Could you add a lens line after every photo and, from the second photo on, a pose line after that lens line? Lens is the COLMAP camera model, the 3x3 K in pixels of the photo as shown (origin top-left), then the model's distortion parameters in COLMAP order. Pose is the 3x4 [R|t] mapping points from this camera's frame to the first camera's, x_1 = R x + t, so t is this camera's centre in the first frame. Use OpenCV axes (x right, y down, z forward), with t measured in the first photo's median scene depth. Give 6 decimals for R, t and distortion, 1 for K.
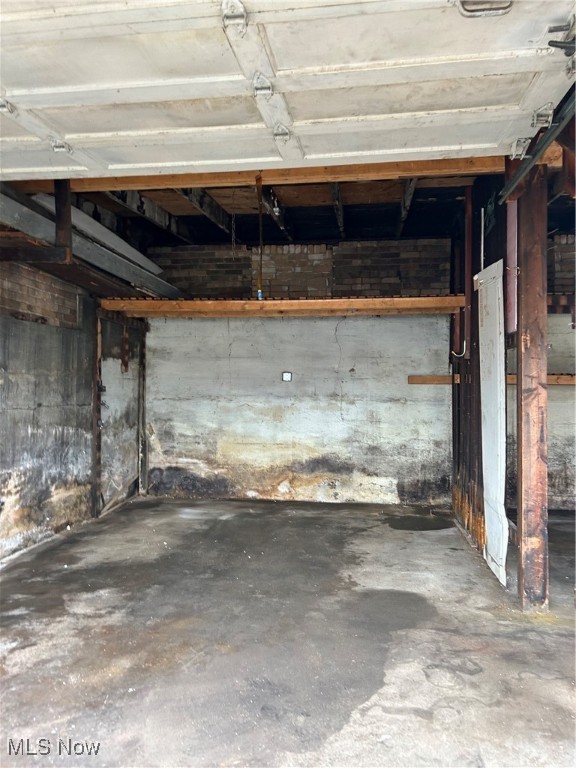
lens RADIAL K [[579.5, 0, 293.0], [0, 579.5, 372.3], [0, 0, 1]] dist [0.054755, -0.053696]
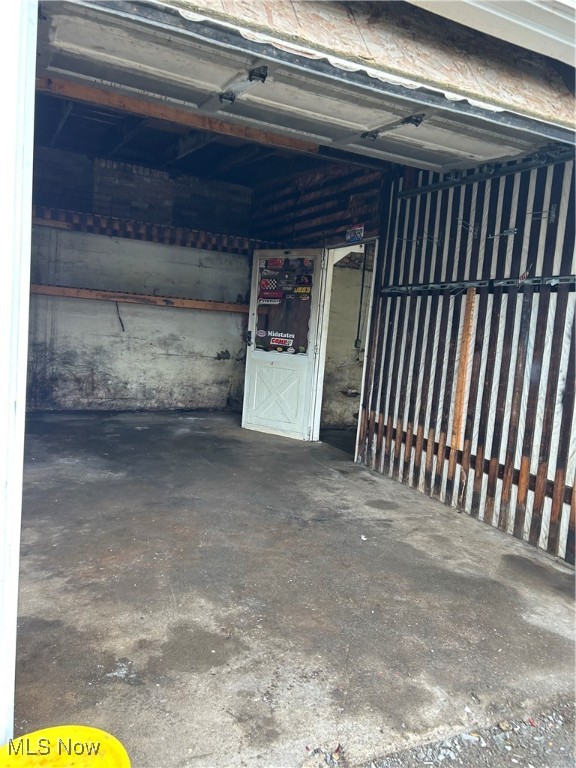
lens RADIAL K [[579.5, 0, 290.6], [0, 579.5, 389.5], [0, 0, 1]] dist [0.054755, -0.053696]
pose [[0.835069, -0.000901, 0.550145, 0.158414], [-0.090222, 0.986235, 0.138565, 0.003504], [-0.542697, -0.165347, 0.823493, -0.128546]]
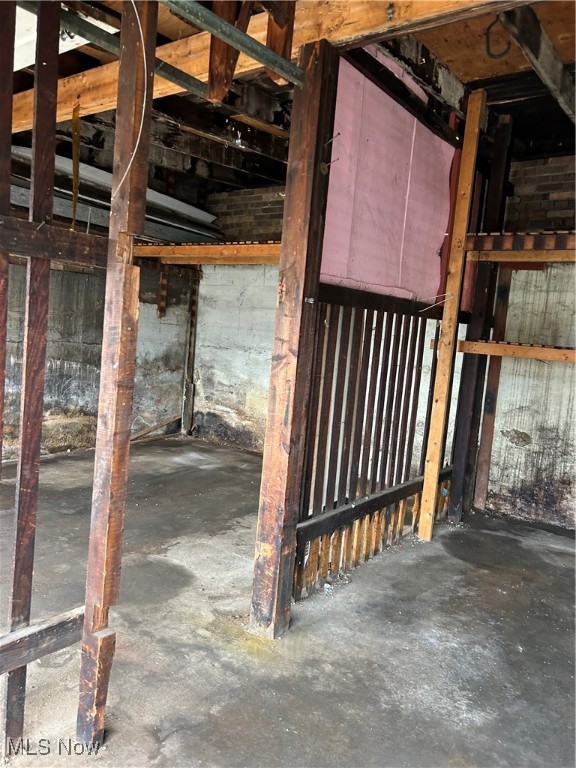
lens RADIAL K [[579.5, 0, 289.4], [0, 579.5, 384.4], [0, 0, 1]] dist [0.054755, -0.053696]
pose [[0.873367, 0.106107, -0.475364, 0.411838], [-0.059743, 0.991950, 0.111652, -0.010541], [0.483385, -0.069114, 0.872675, 0.180650]]
